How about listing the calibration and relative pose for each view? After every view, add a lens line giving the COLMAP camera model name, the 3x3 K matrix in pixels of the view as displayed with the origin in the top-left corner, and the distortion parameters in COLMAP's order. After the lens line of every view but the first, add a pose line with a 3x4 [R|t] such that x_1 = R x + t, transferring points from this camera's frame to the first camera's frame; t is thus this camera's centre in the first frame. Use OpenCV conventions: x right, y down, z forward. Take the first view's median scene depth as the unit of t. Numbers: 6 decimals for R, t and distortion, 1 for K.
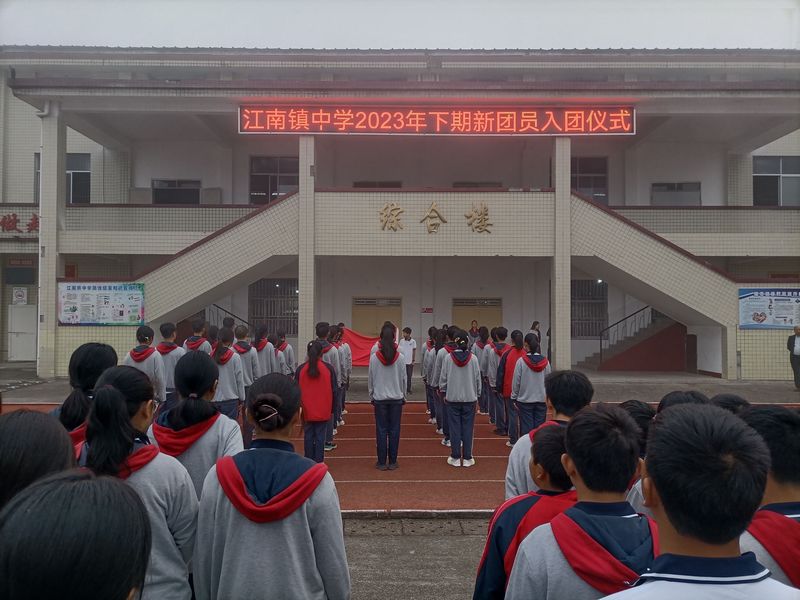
lens RADIAL K [[610.8, 0, 396.1], [0, 610.8, 307.3], [0, 0, 1]] dist [0.058865, -0.005998]
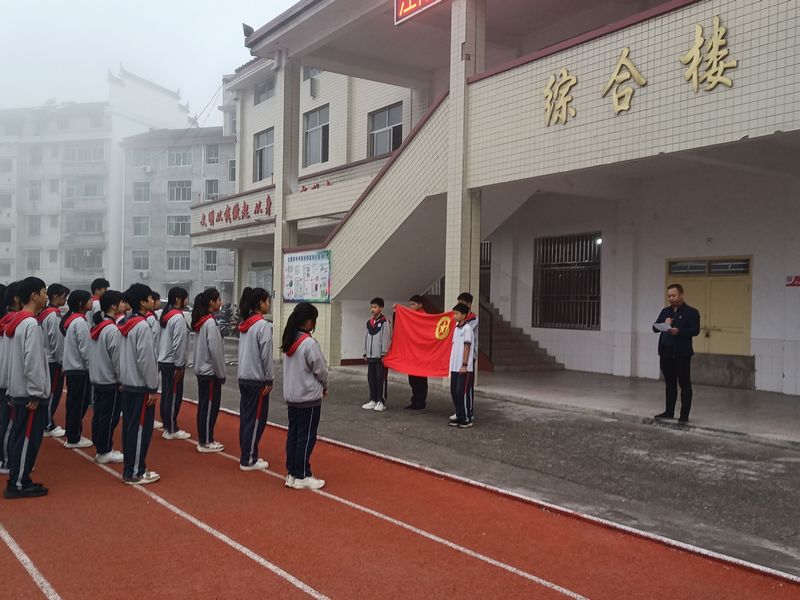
lens RADIAL K [[786.5, 0, 400.9], [0, 786.5, 308.2], [0, 0, 1]] dist [0.047105, 0.000000]
pose [[0.562890, 0.008829, -0.826484, 0.480093], [-0.002876, 0.999958, 0.008723, 0.027211], [0.826526, -0.002533, 0.562892, 0.499936]]
